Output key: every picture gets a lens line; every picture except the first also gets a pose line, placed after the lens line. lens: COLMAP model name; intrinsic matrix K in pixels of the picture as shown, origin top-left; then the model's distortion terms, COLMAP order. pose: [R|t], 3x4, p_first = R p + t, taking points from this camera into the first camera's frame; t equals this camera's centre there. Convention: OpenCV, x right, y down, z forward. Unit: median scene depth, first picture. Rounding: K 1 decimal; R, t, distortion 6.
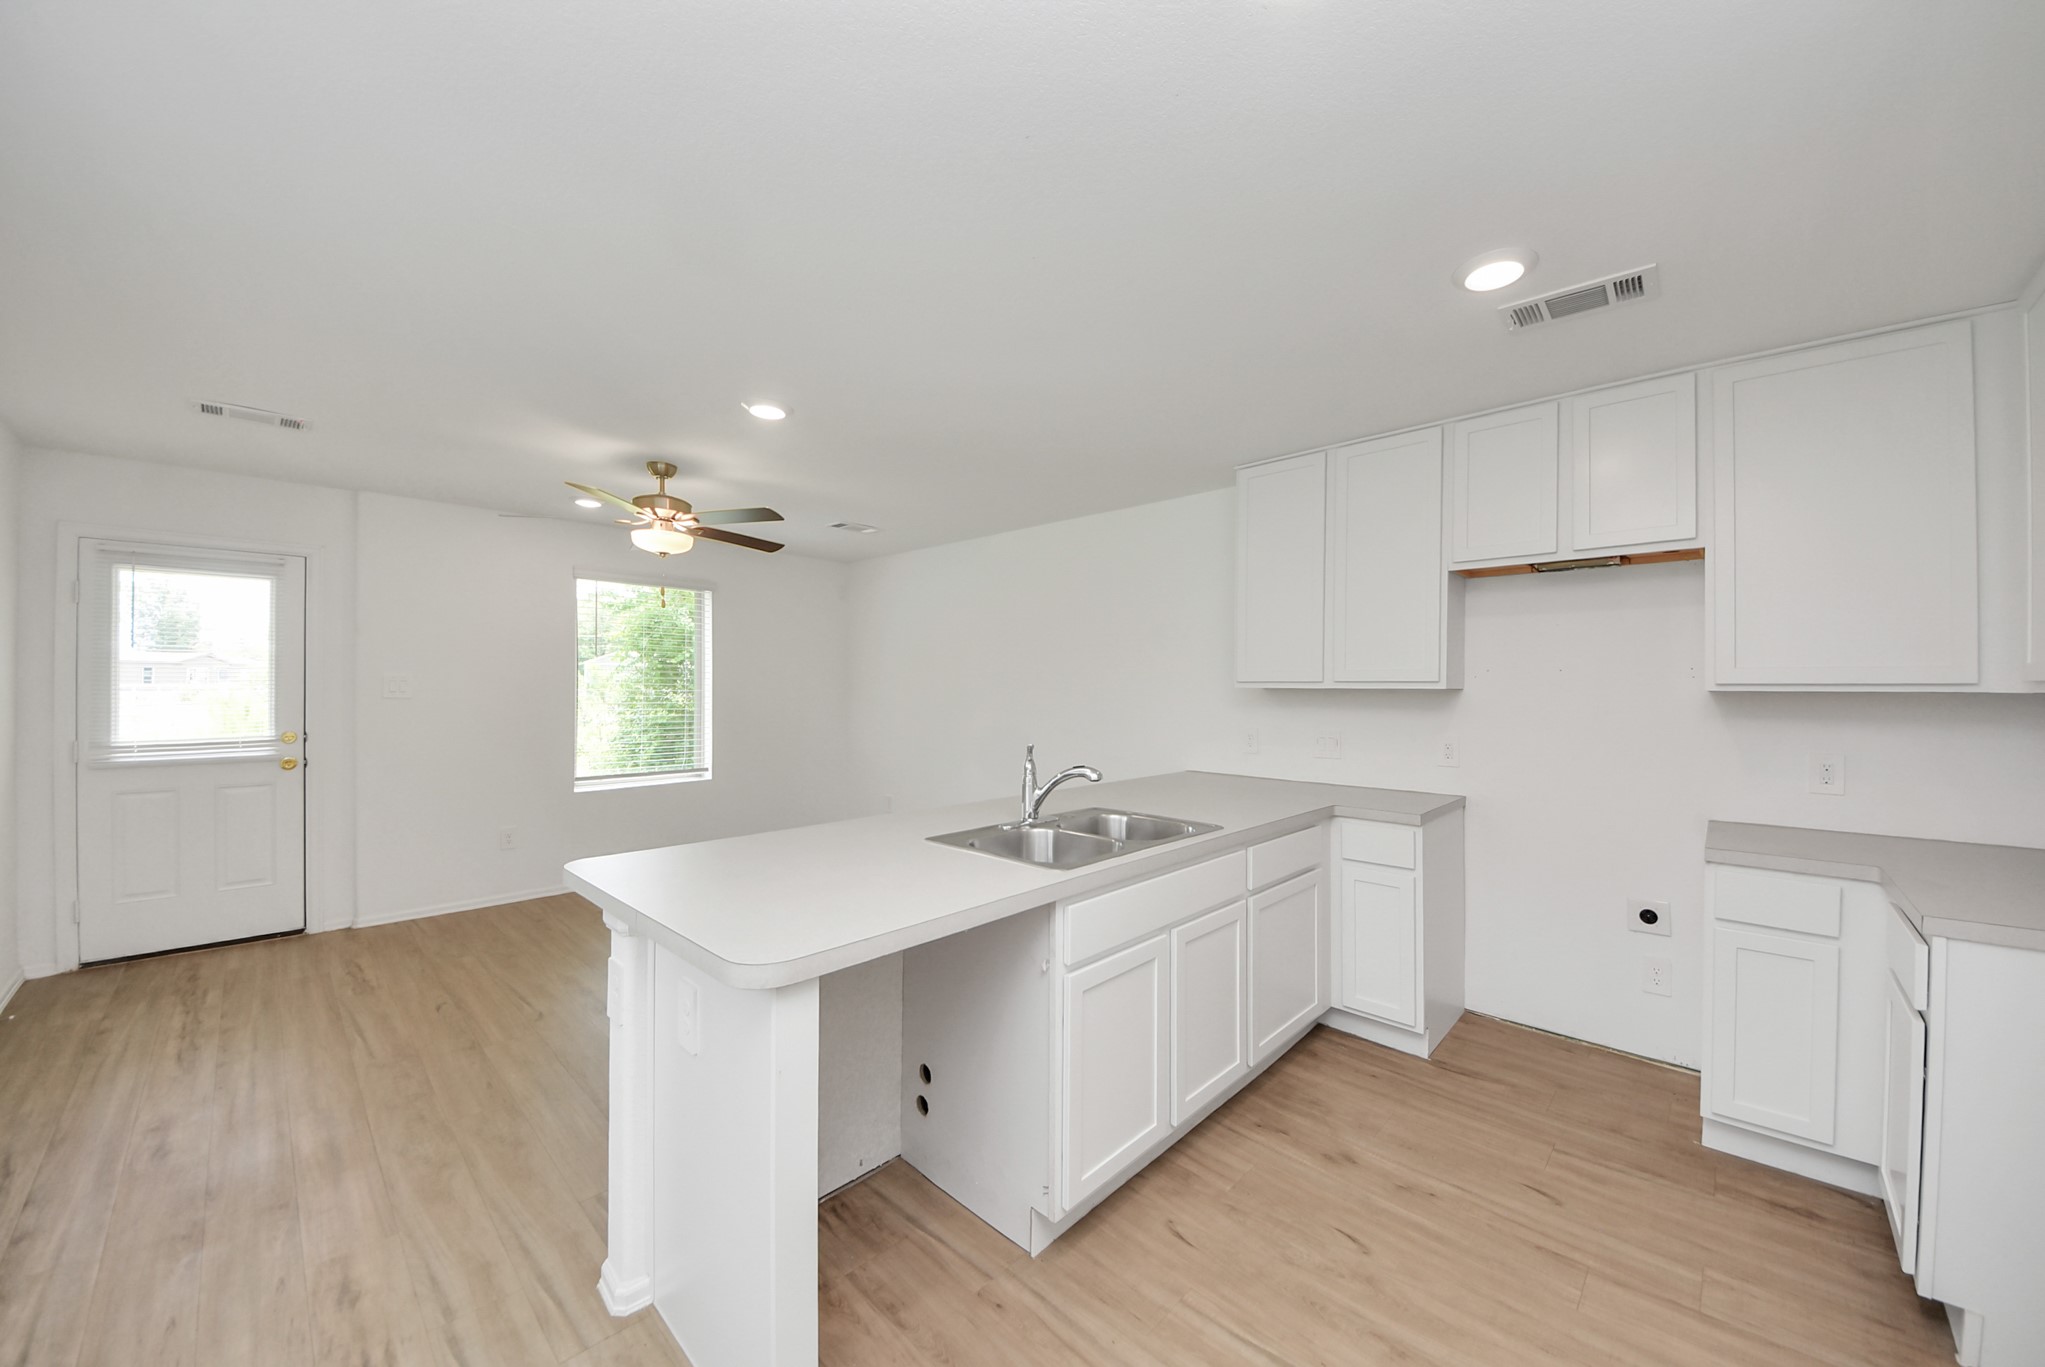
lens RADIAL K [[754.7, 0, 1031.3], [0, 754.7, 682.3], [0, 0, 1]] dist [0.015536, -0.010749]
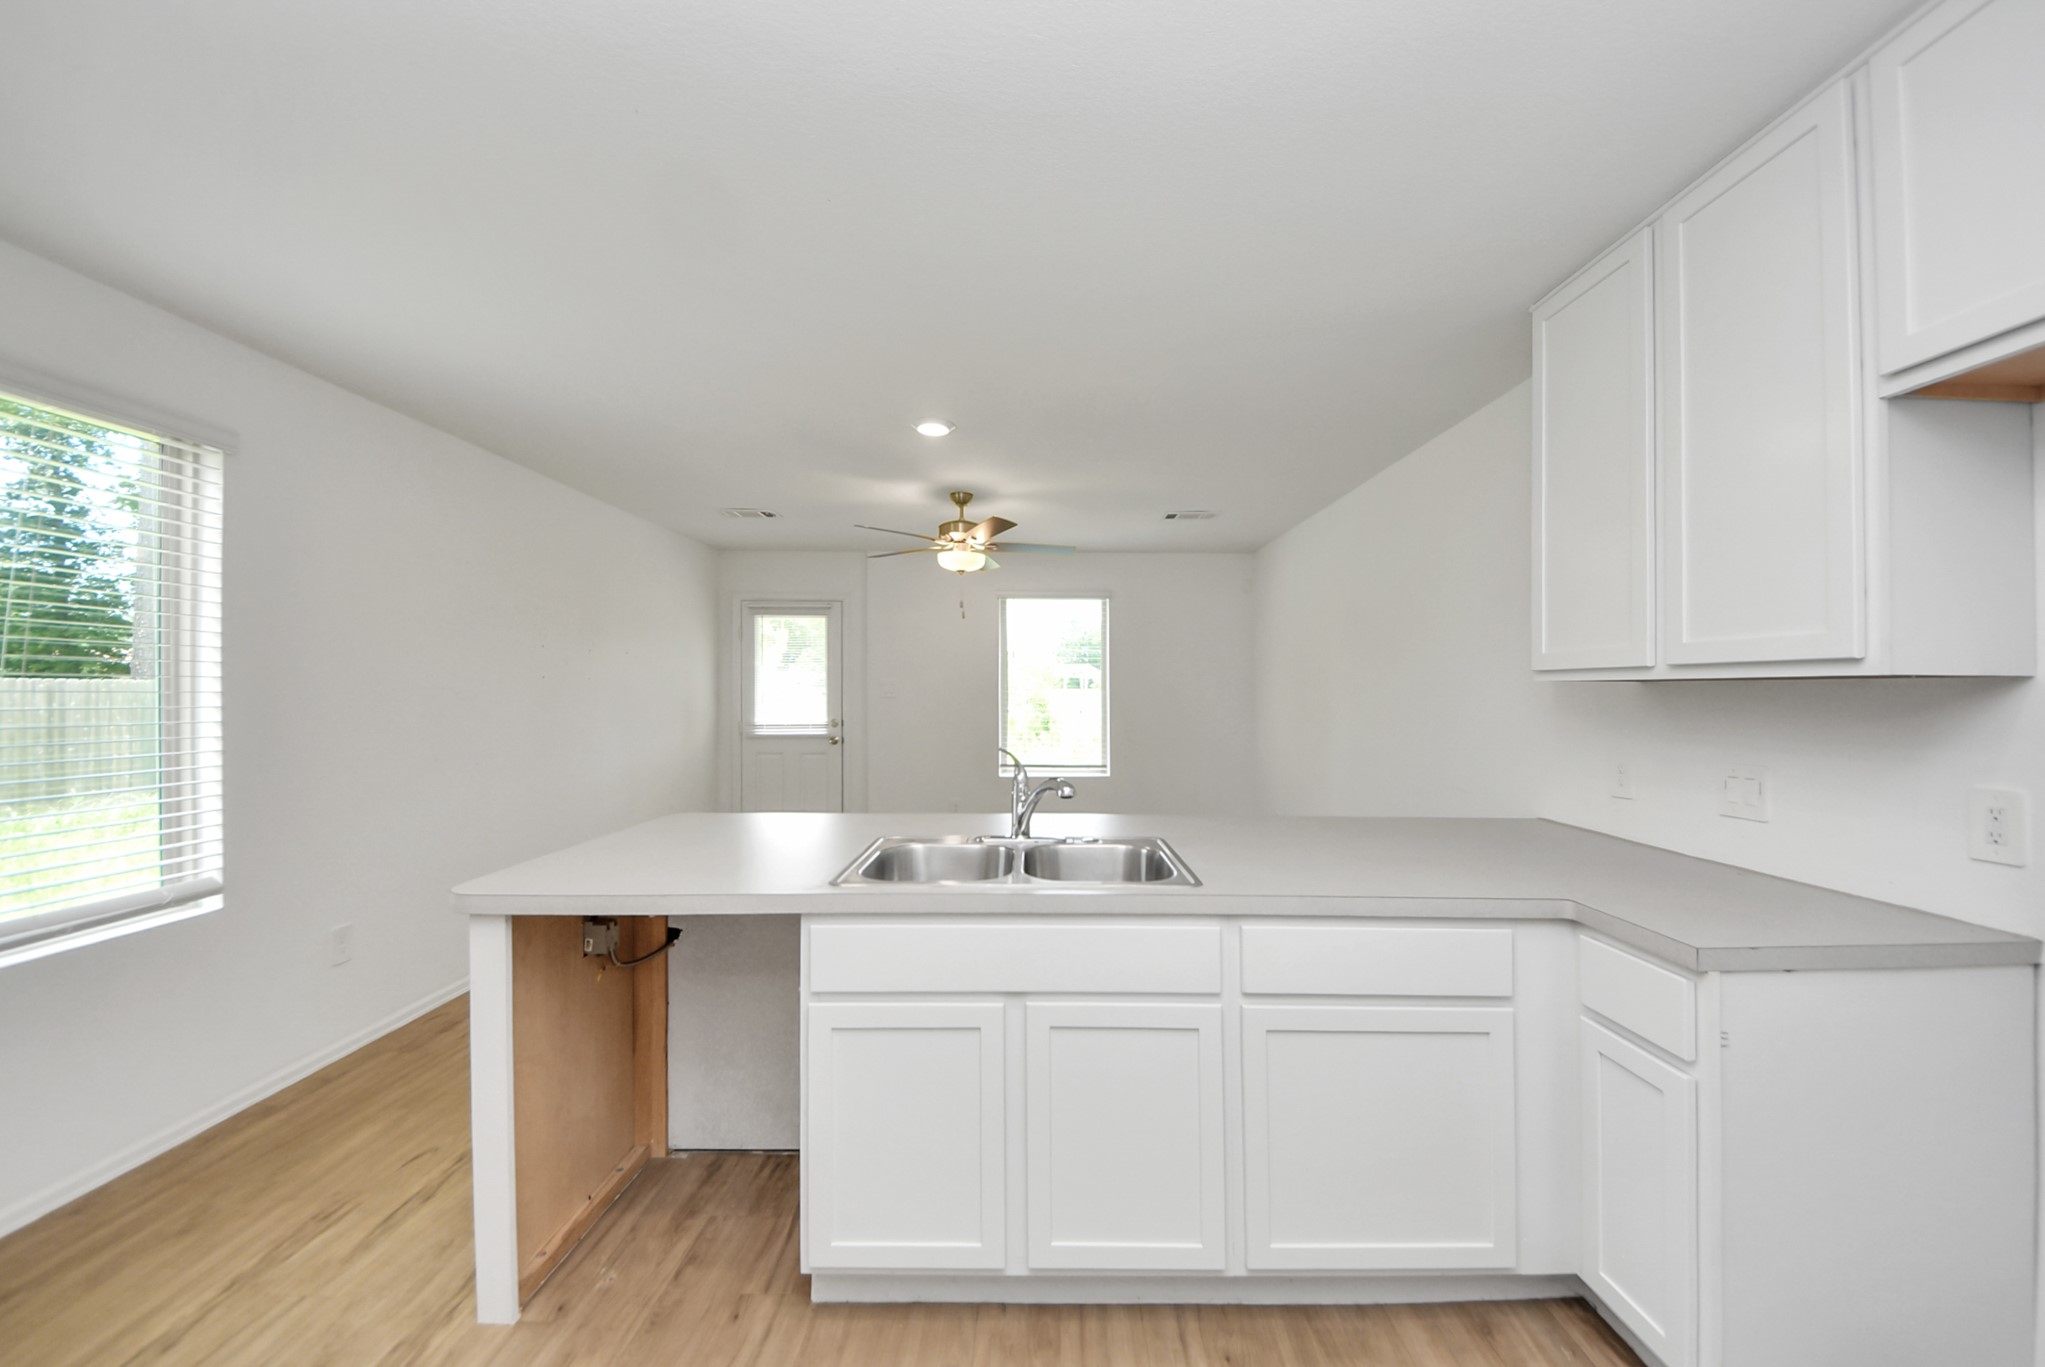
lens RADIAL K [[765.5, 0, 1025.6], [0, 765.5, 688.7], [0, 0, 1]] dist [0.013417, -0.014686]
pose [[0.680501, -0.003789, -0.732737, 0.437004], [0.000118, 0.999987, -0.005061, 0.014766], [0.732747, 0.003358, 0.680493, 0.286889]]
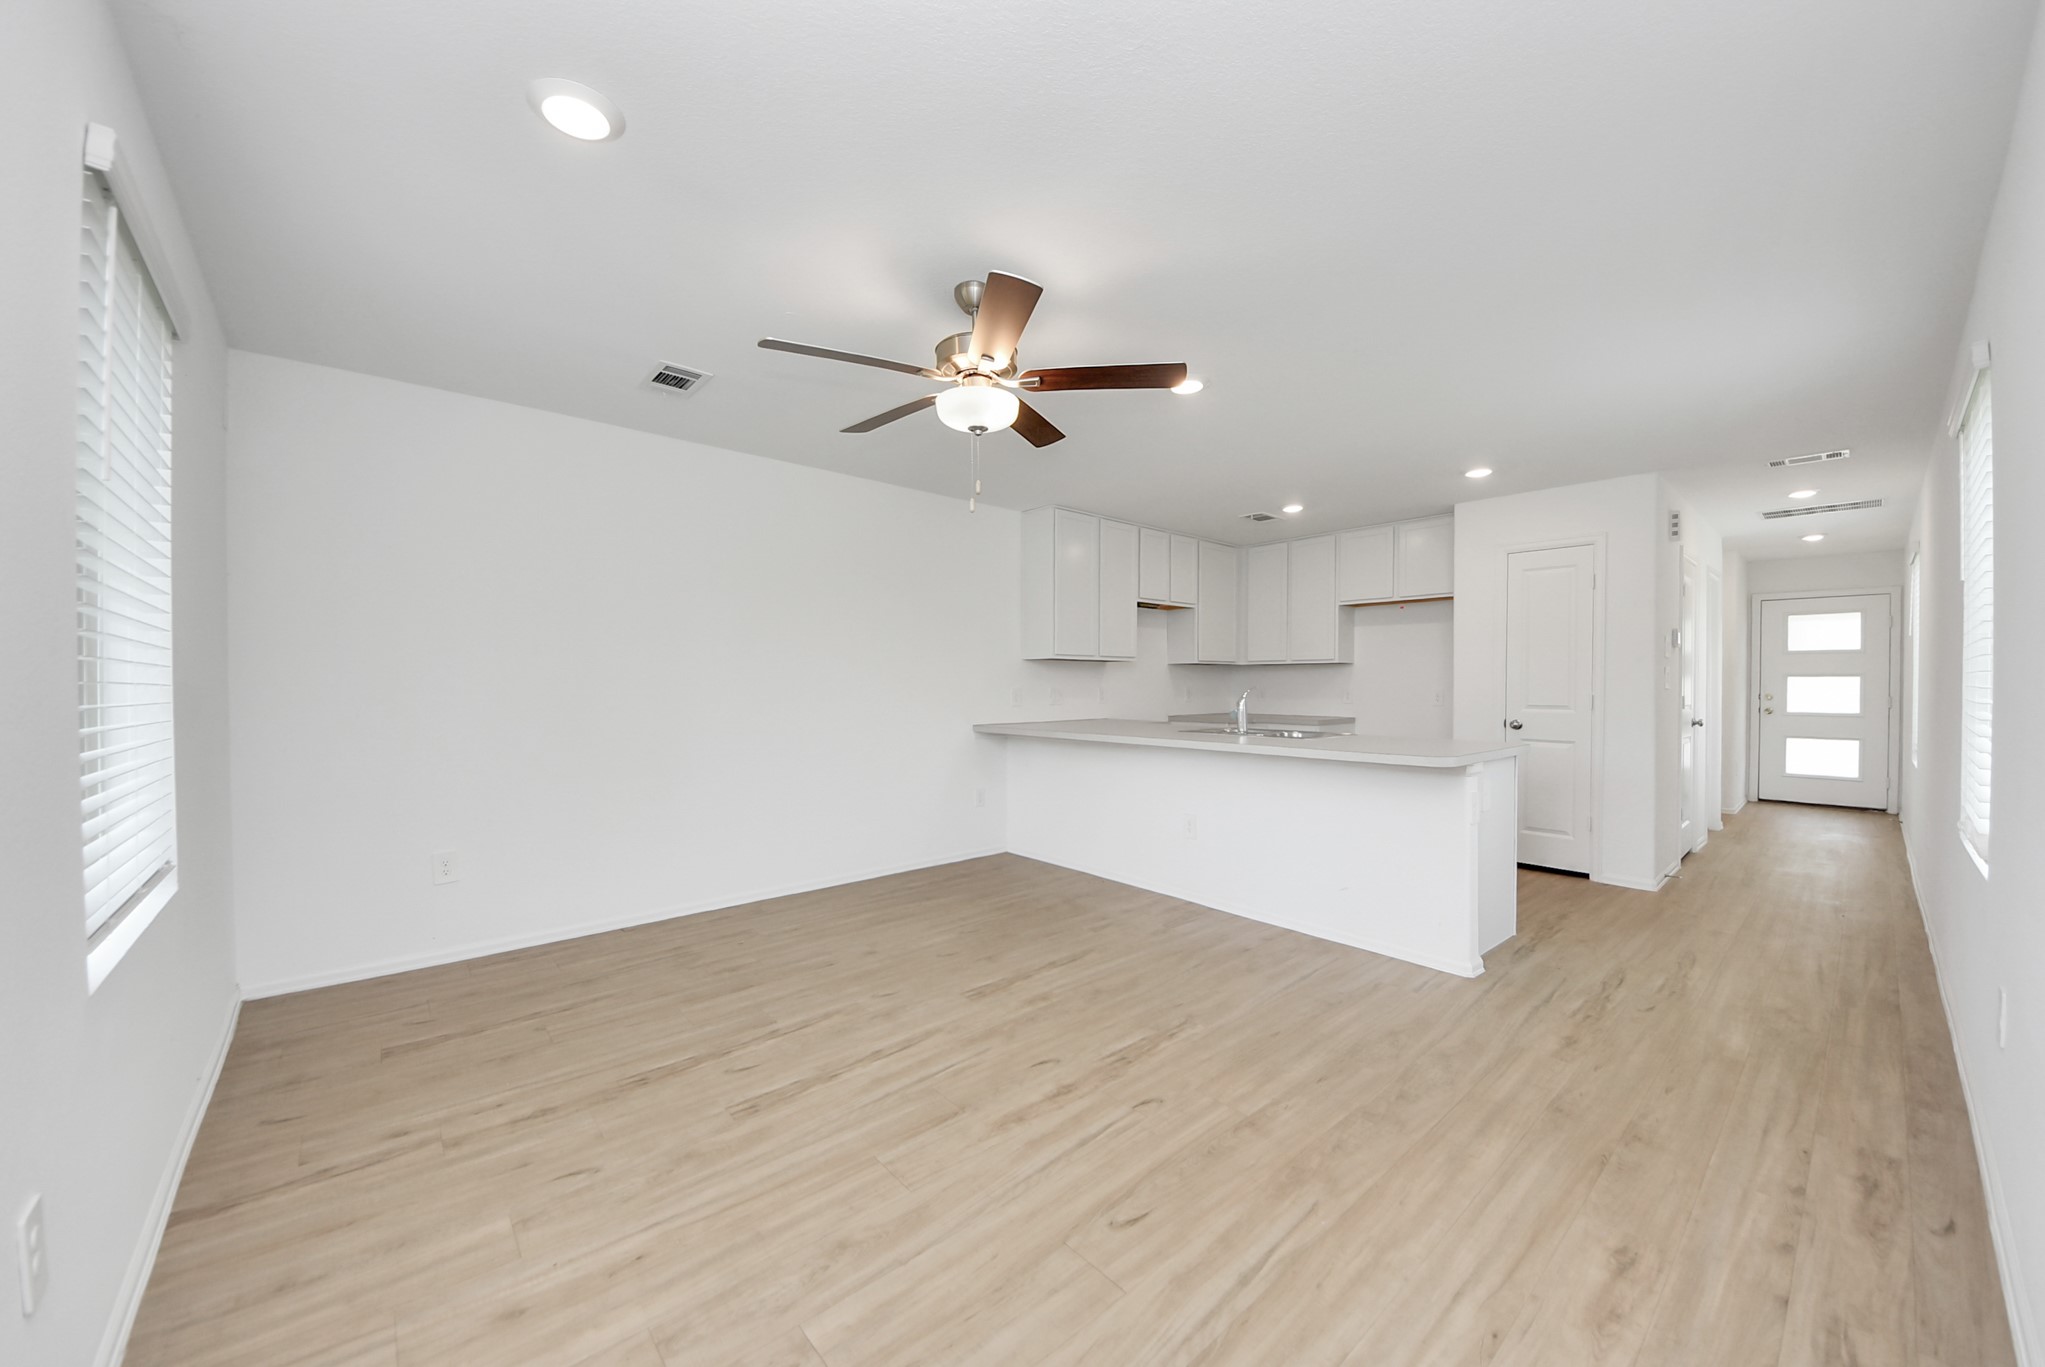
lens RADIAL K [[743.4, 0, 1043.9], [0, 743.4, 698.5], [0, 0, 1]] dist [0.044624, -0.030841]
pose [[0.063632, -0.023748, 0.997691, -1.168734], [-0.001165, 0.999714, 0.023870, 0.051030], [-0.997973, -0.002682, 0.063586, 0.929256]]
